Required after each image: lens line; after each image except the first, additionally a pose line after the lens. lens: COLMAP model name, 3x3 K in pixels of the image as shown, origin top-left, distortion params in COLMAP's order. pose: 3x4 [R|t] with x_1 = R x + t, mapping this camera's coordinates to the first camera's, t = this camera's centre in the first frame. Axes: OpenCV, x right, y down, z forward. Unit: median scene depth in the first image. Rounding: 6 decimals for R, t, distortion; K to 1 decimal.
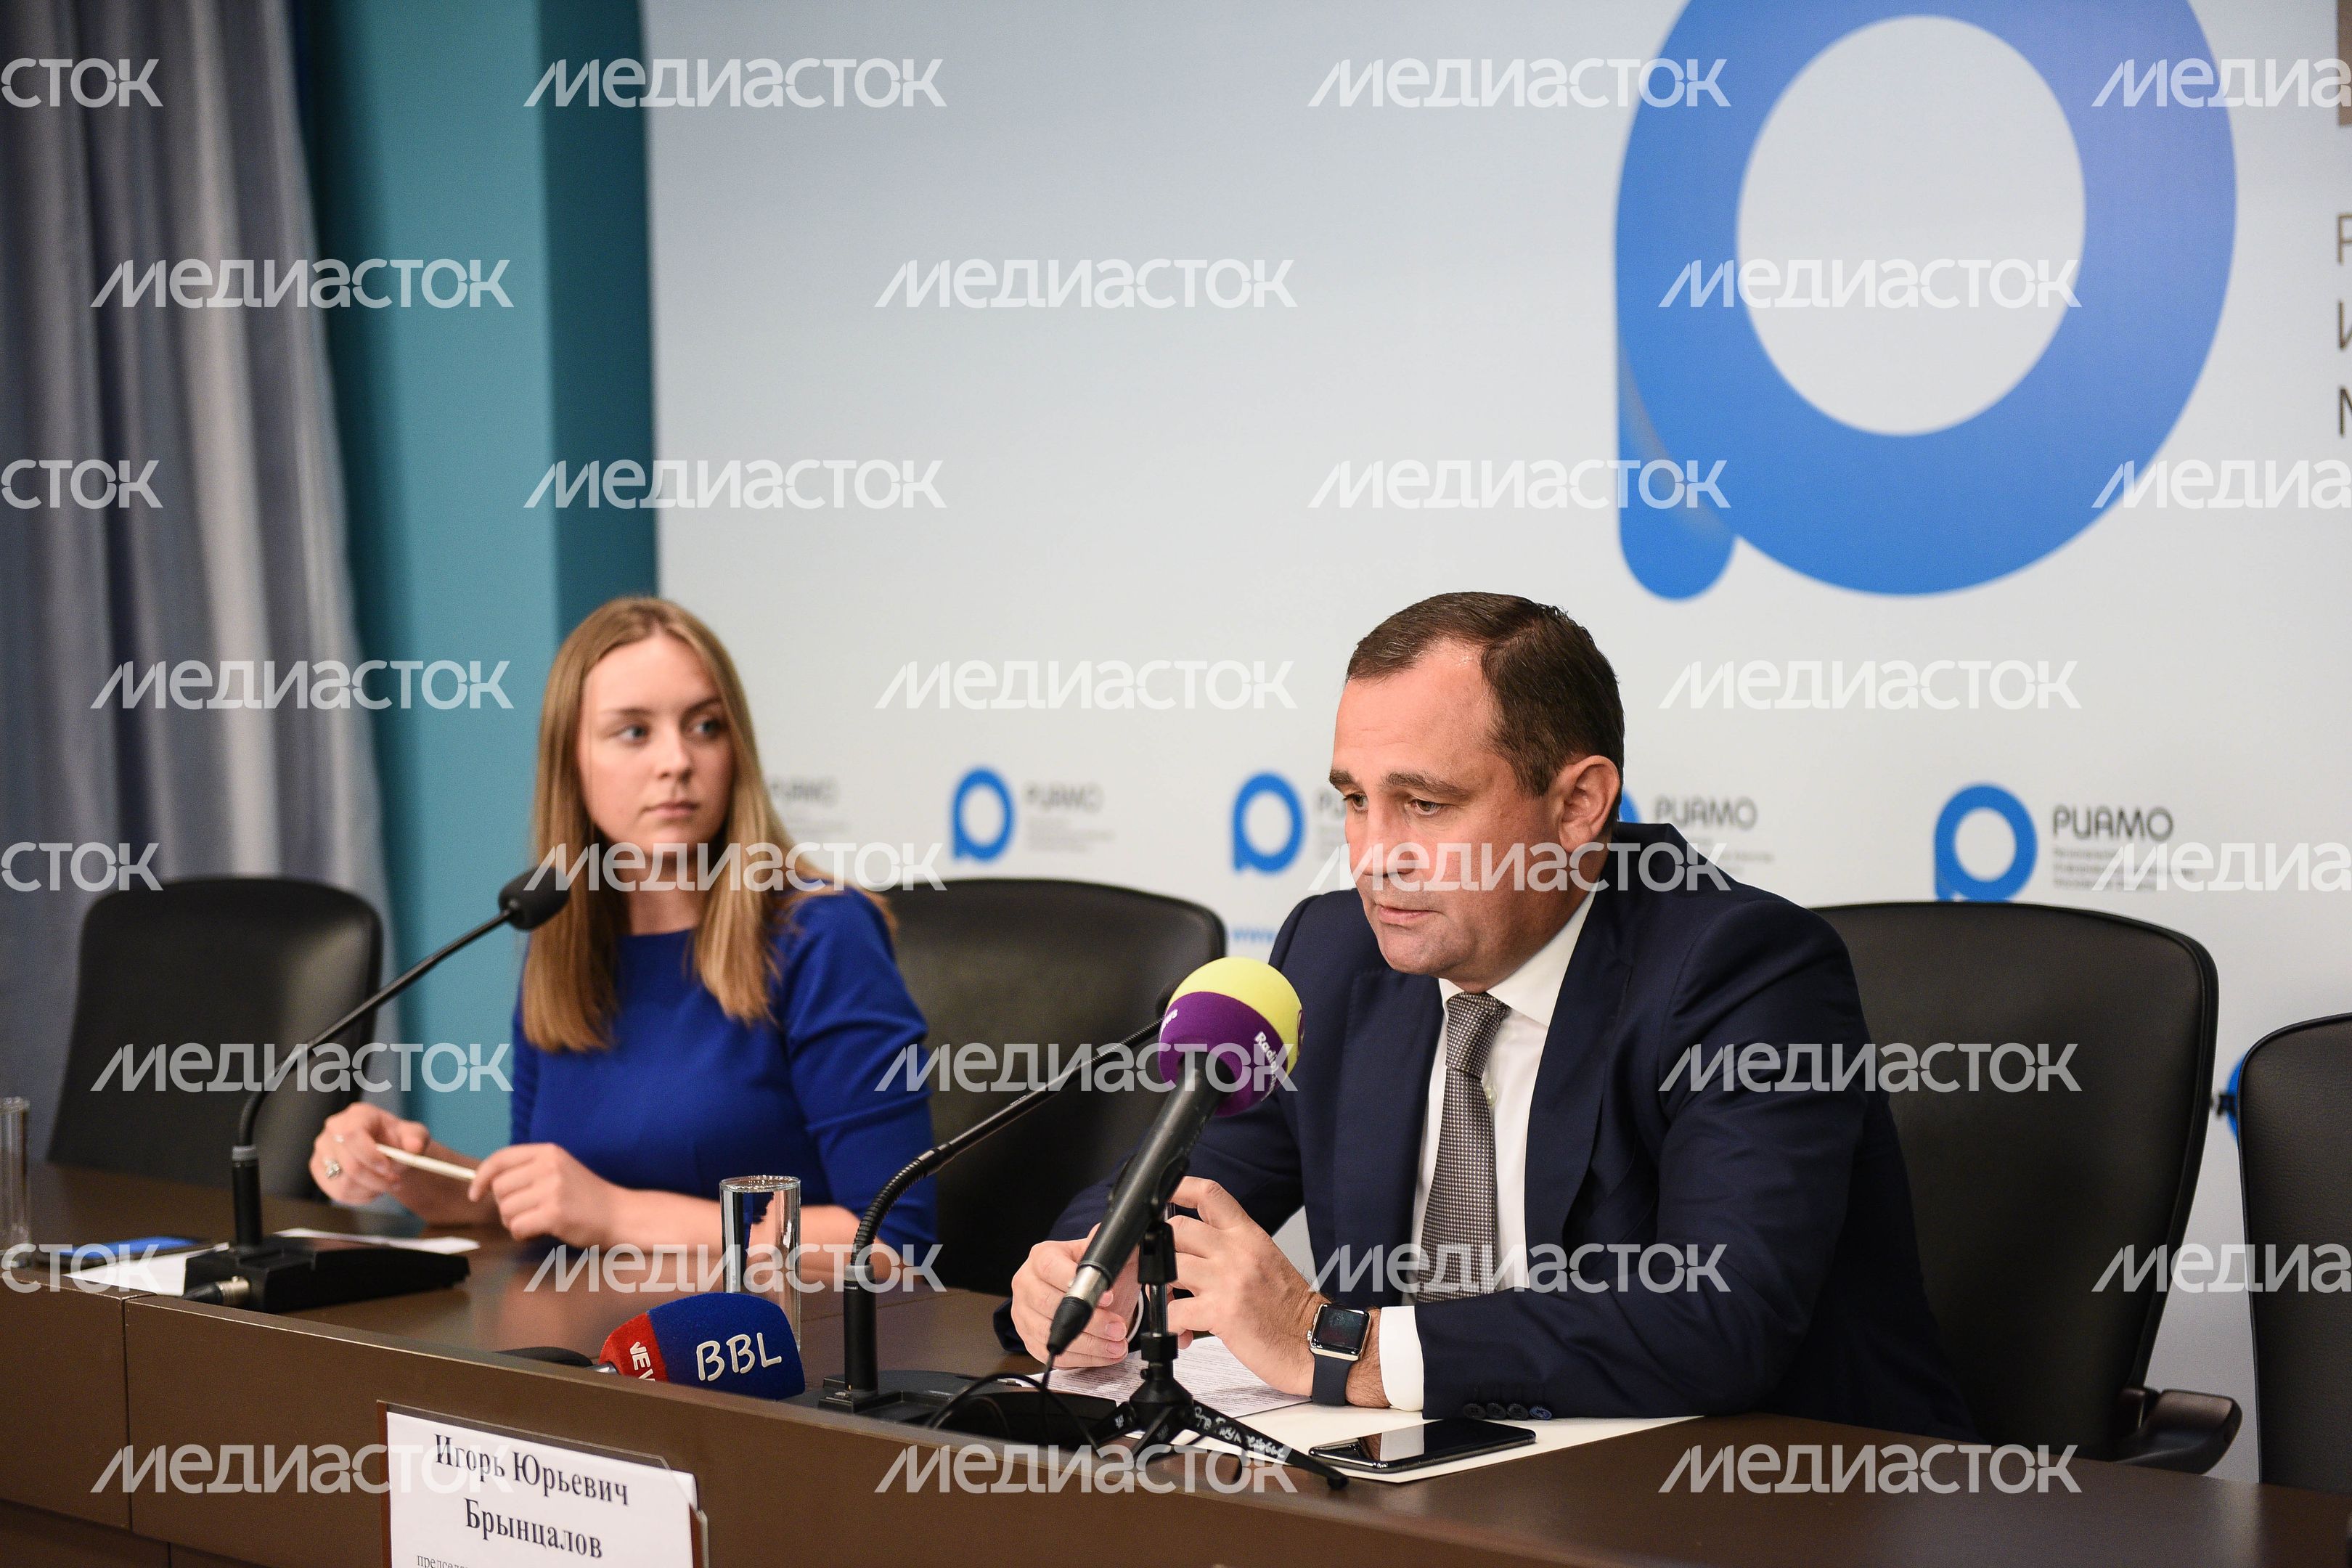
lens RADIAL K [[4395.4, 0, 1159.9], [0, 4395.4, 787.4], [0, 0, 1]] dist [0.066887, 0.000000]
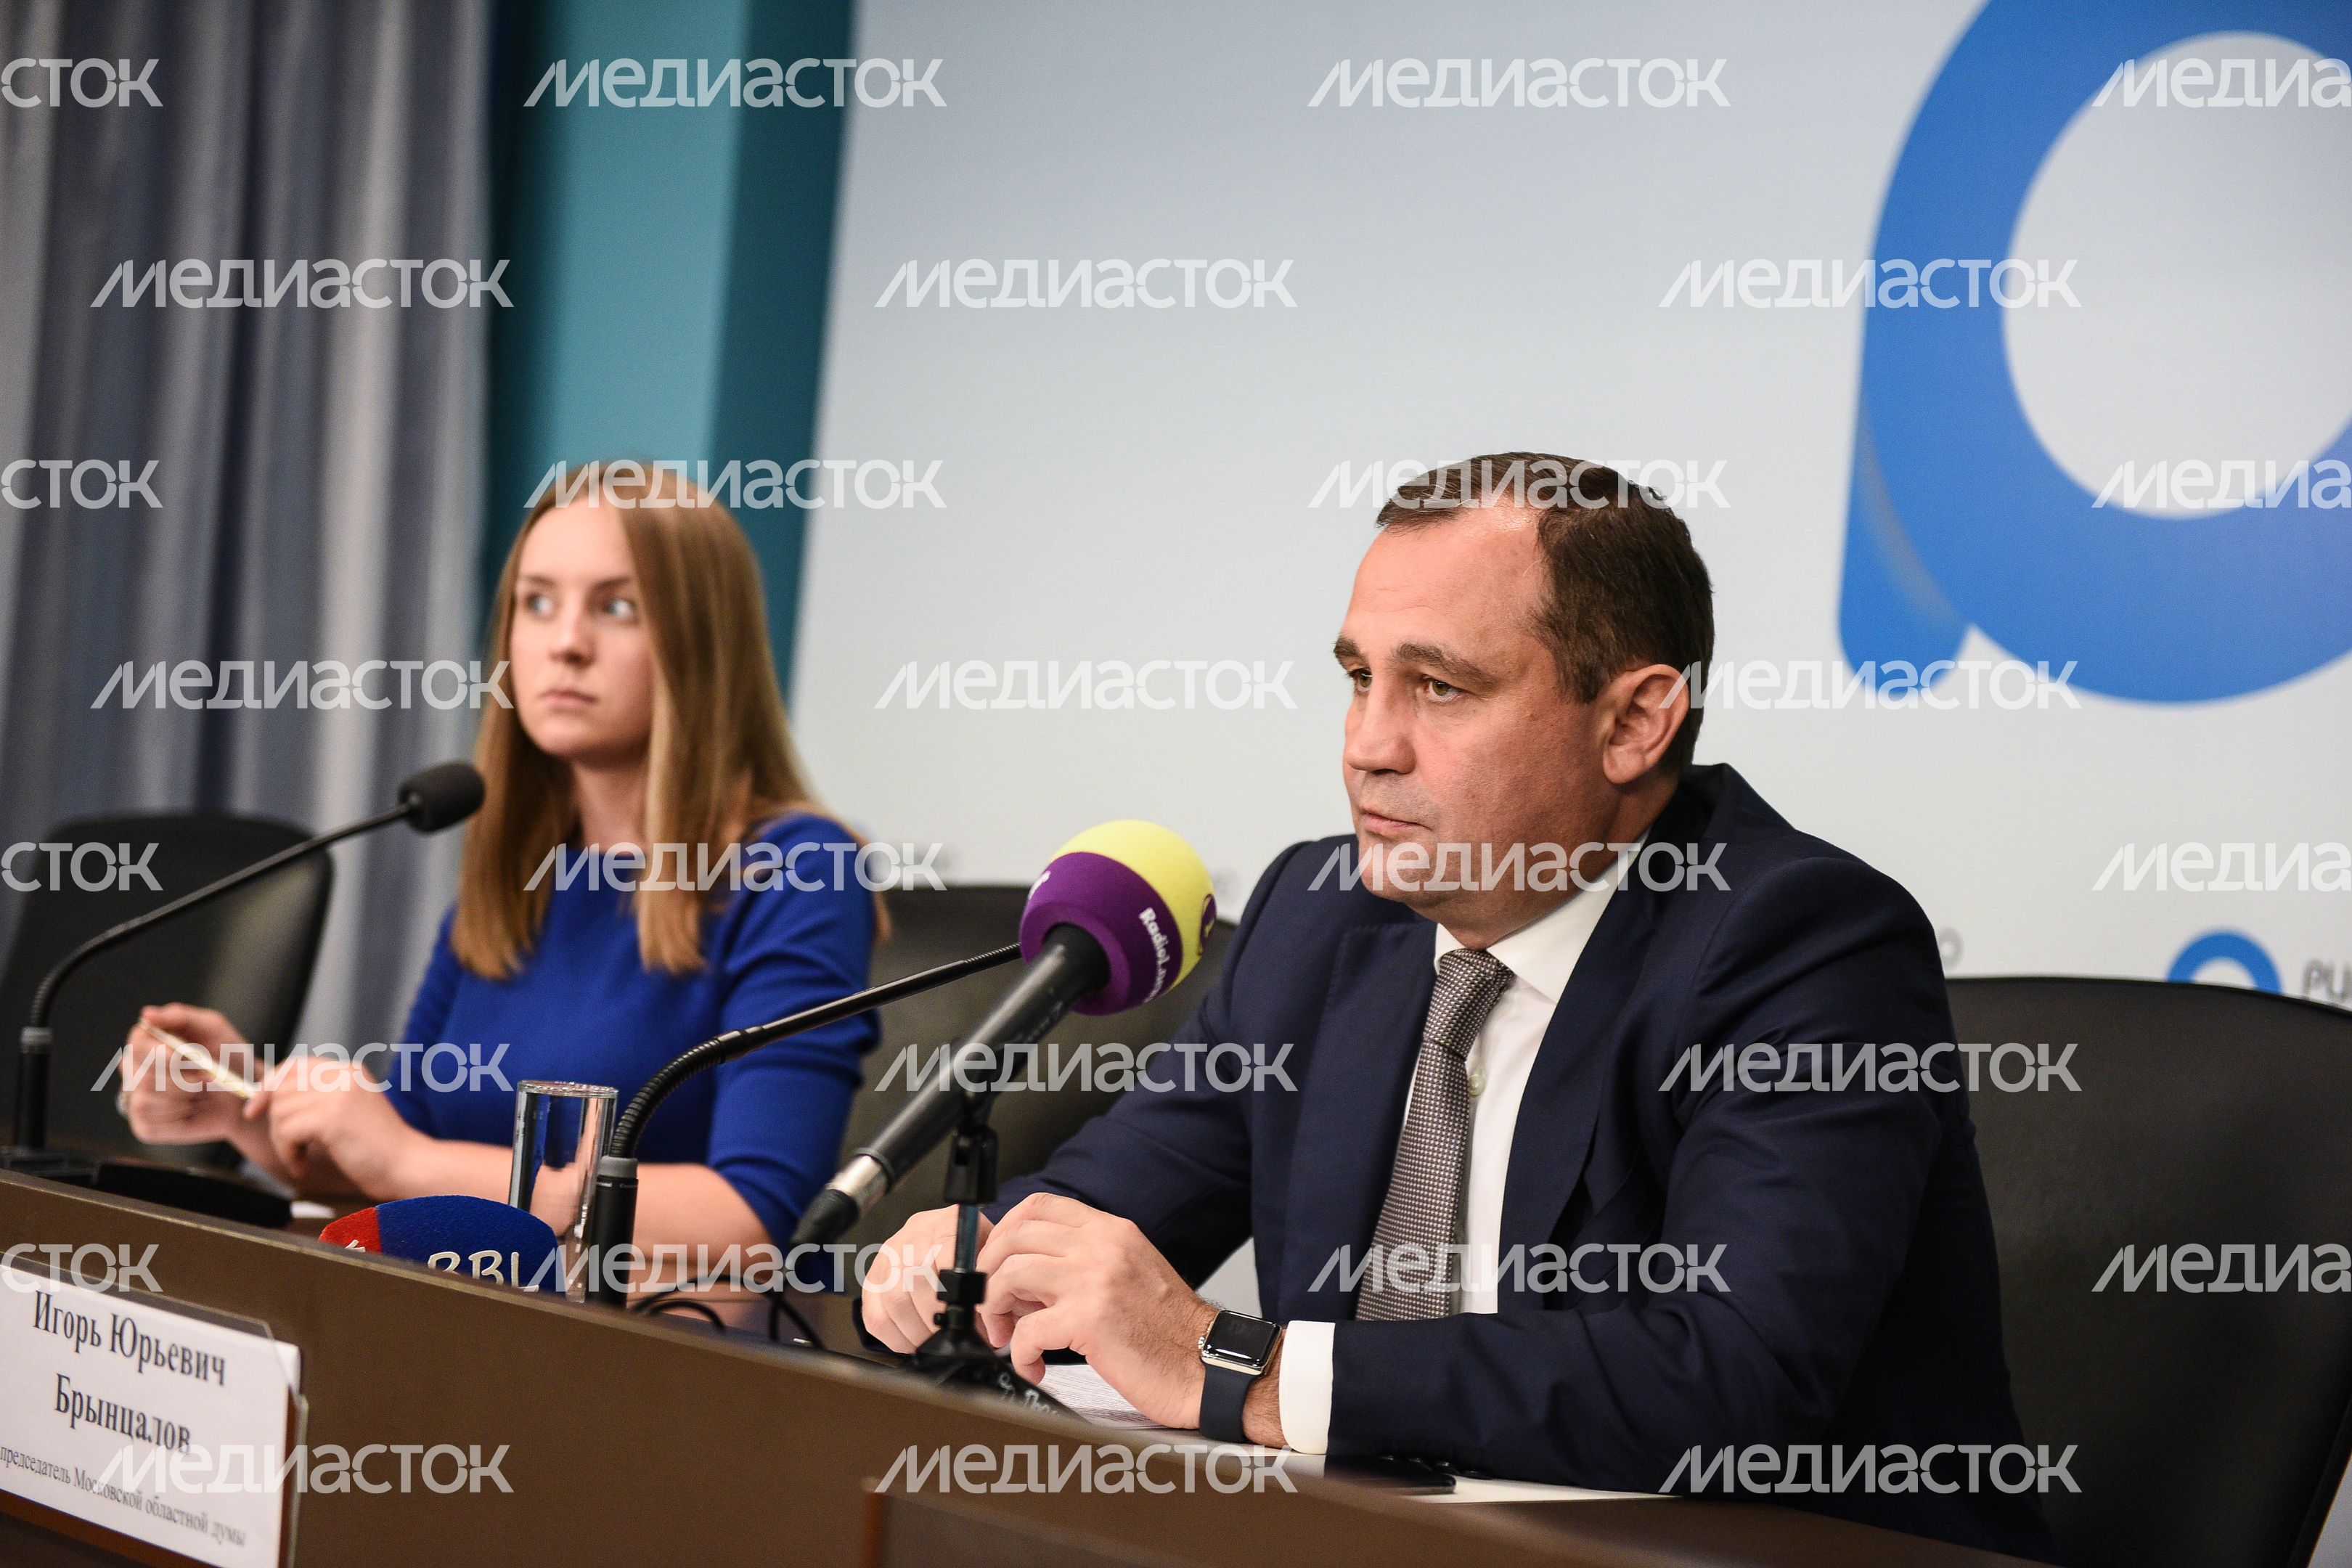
lens RADIAL K [[4484.6, 0, 1164.8], [0, 4484.6, 804.8], [0, 0, 1]] dist [0.021804, 0.000000]
pose [[0.990401, 0.113941, -0.078249, 0.077027], [-0.118572, 0.991290, -0.057317, 0.075455], [0.071037, 0.066045, 0.995285, 0.197960]]
